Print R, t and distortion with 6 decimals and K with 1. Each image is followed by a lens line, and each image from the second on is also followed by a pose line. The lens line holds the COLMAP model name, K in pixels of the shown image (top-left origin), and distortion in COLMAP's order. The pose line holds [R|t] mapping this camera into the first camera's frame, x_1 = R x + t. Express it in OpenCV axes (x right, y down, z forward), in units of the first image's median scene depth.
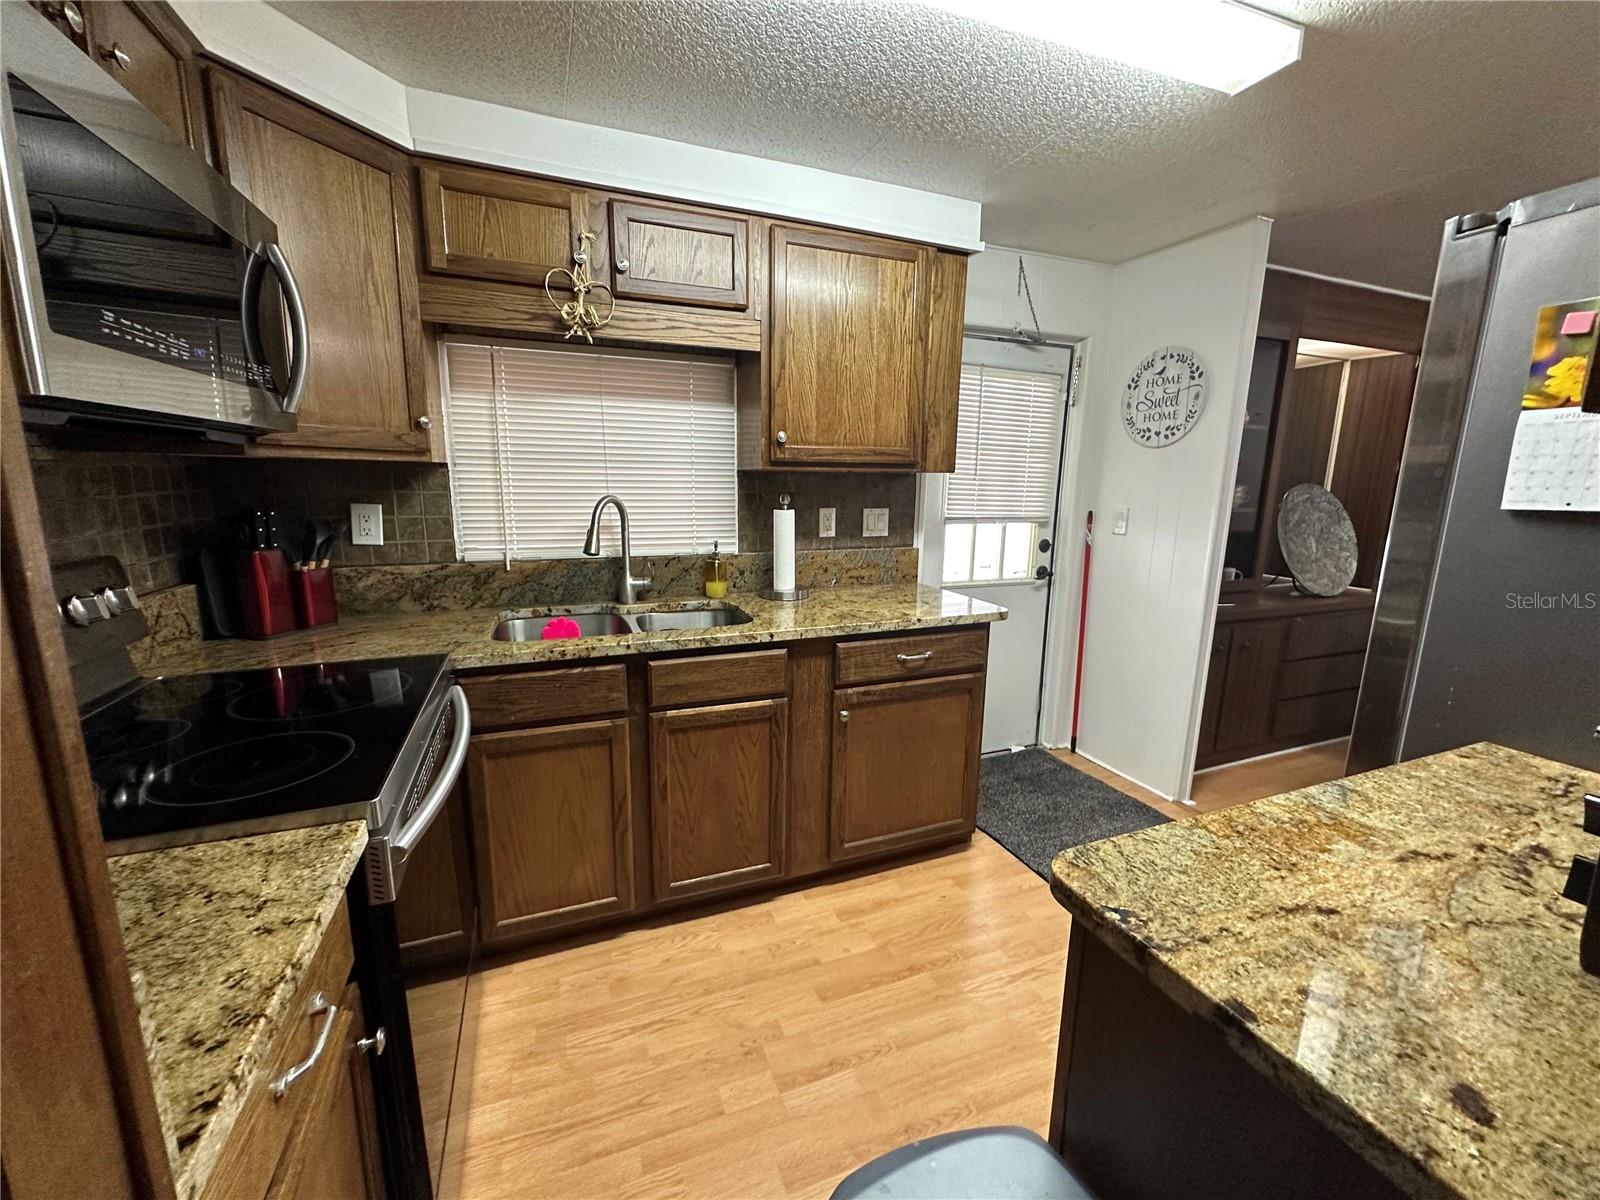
lens RADIAL K [[638.2, 0, 800.0], [0, 638.2, 600.0], [0, 0, 1]] dist [0.000859, -0.000057]
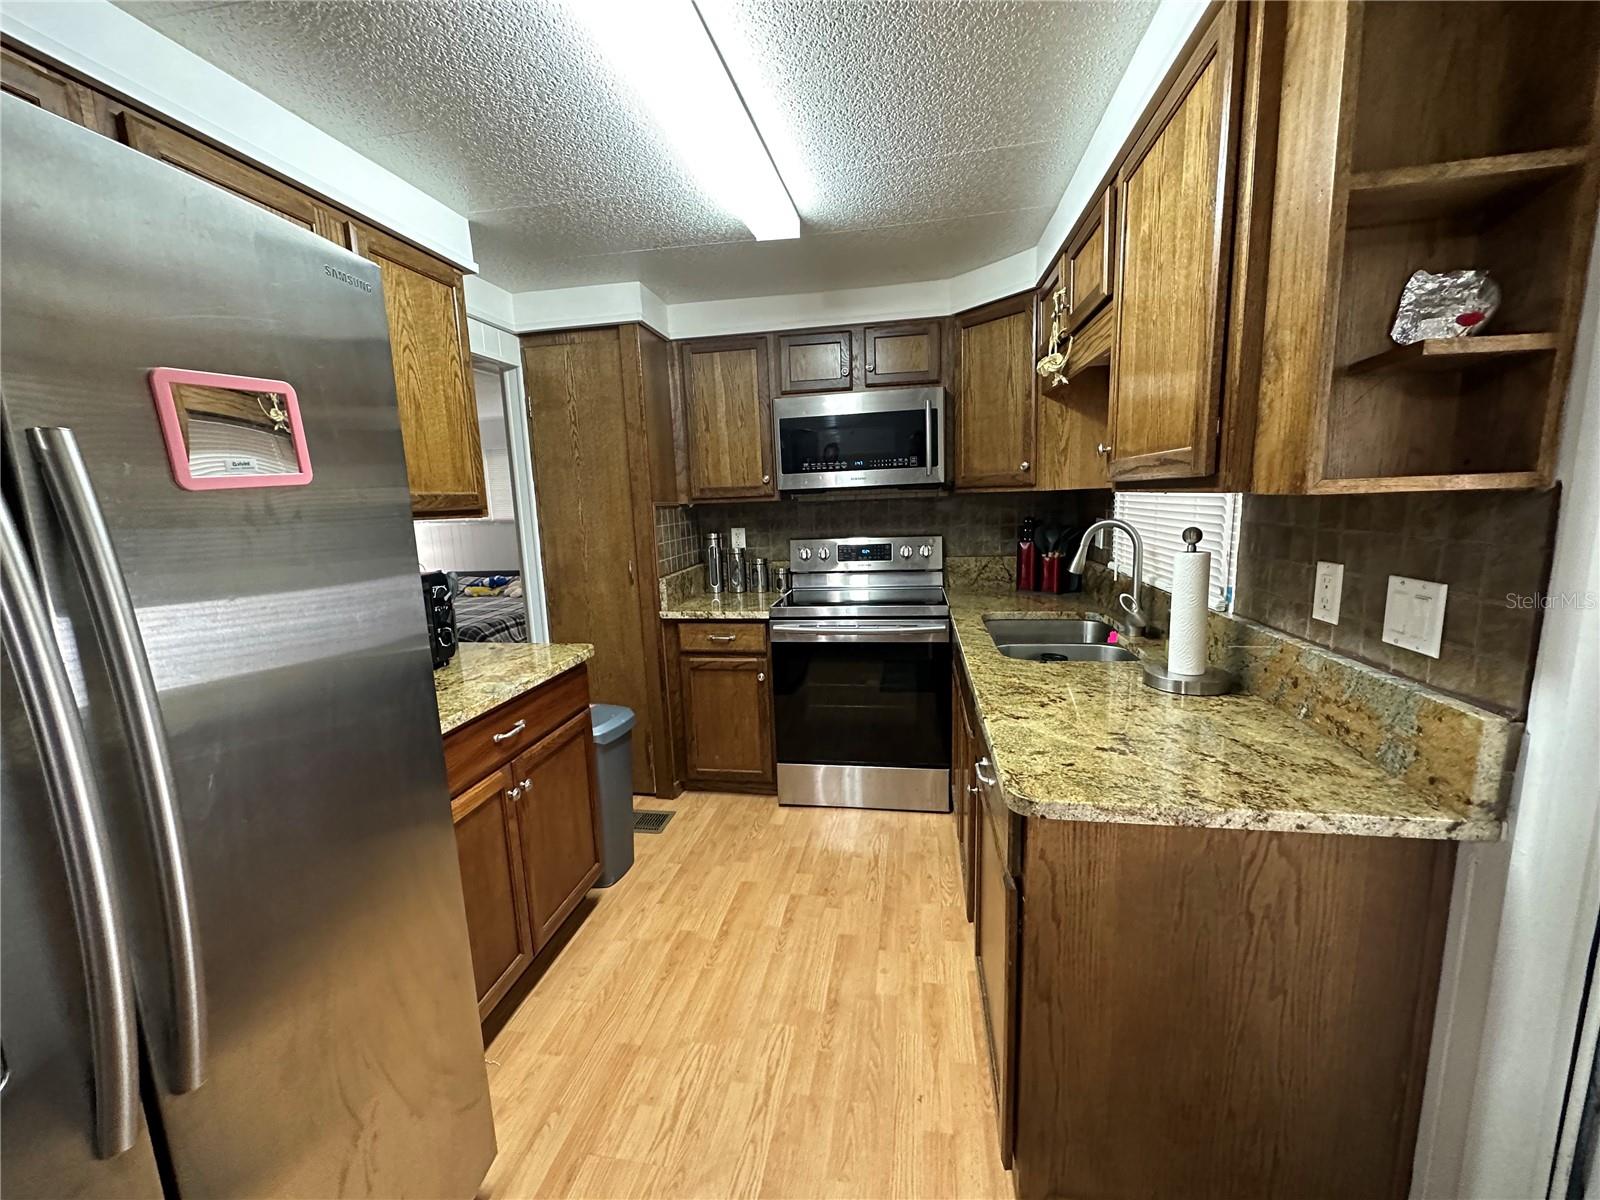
lens RADIAL K [[638.2, 0, 800.0], [0, 638.2, 600.0], [0, 0, 1]] dist [0.000859, -0.000057]
pose [[-0.521107, 0.144287, -0.841207, 0.663087], [-0.132577, 0.959959, 0.246785, -0.182992], [0.843132, 0.240126, -0.481112, 0.896306]]
